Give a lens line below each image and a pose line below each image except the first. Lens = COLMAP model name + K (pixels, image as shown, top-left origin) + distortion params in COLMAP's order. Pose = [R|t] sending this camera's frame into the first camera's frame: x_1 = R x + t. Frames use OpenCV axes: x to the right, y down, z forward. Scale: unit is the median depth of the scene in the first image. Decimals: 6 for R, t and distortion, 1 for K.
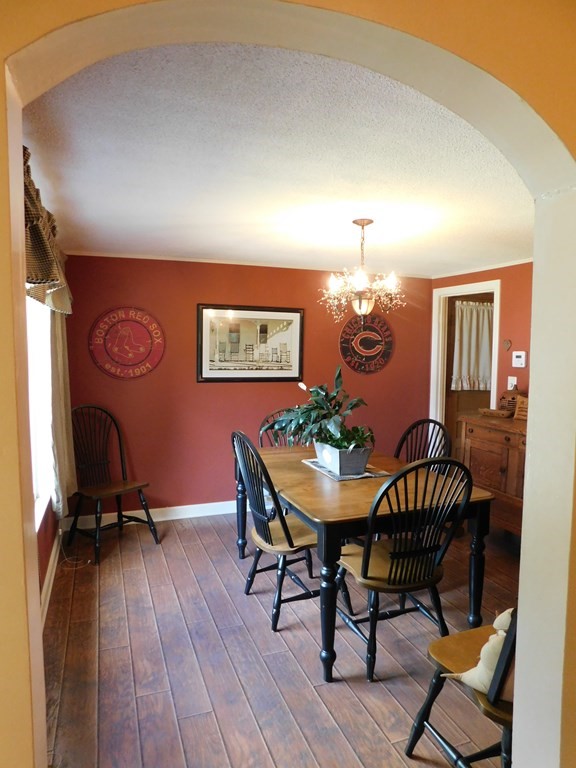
lens RADIAL K [[505.3, 0, 289.6], [0, 505.3, 391.3], [0, 0, 1]] dist [-0.071456, 0.054592]
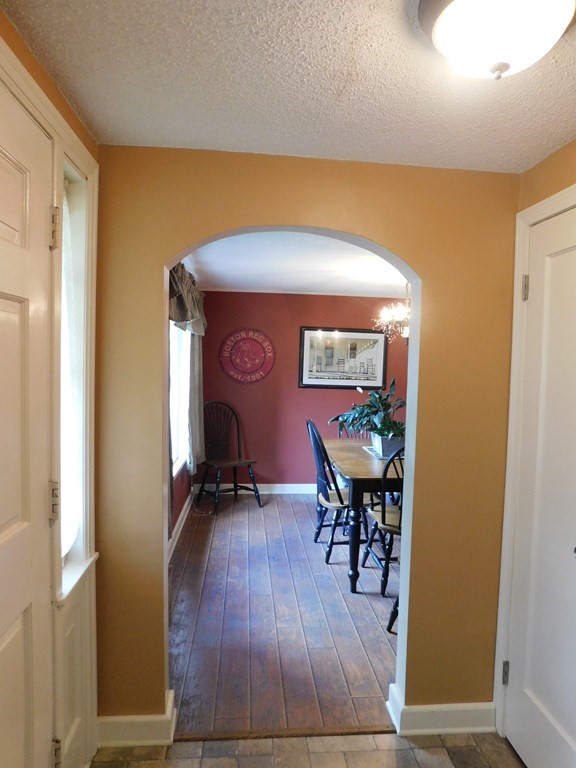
lens RADIAL K [[505.3, 0, 289.6], [0, 505.3, 391.3], [0, 0, 1]] dist [-0.071456, 0.054592]
pose [[0.962404, 0.032795, -0.269635, 0.189019], [-0.040508, 0.998912, -0.023089, 0.029642], [0.268585, 0.033144, 0.962686, -0.322173]]
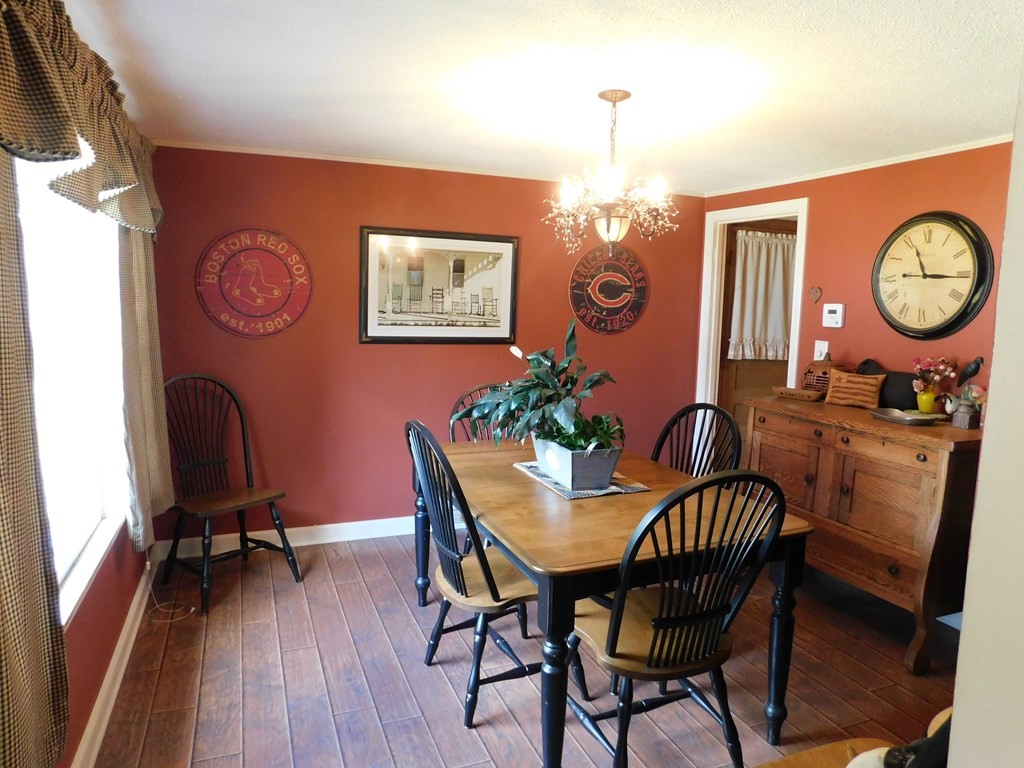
lens RADIAL K [[673.8, 0, 512.0], [0, 673.8, 384.0], [0, 0, 1]] dist [-0.071456, 0.054592]
pose [[0.999622, 0.012129, 0.024657, -0.000508], [-0.013128, 0.999083, 0.040741, -0.002859], [-0.024140, -0.041049, 0.998865, 0.123489]]
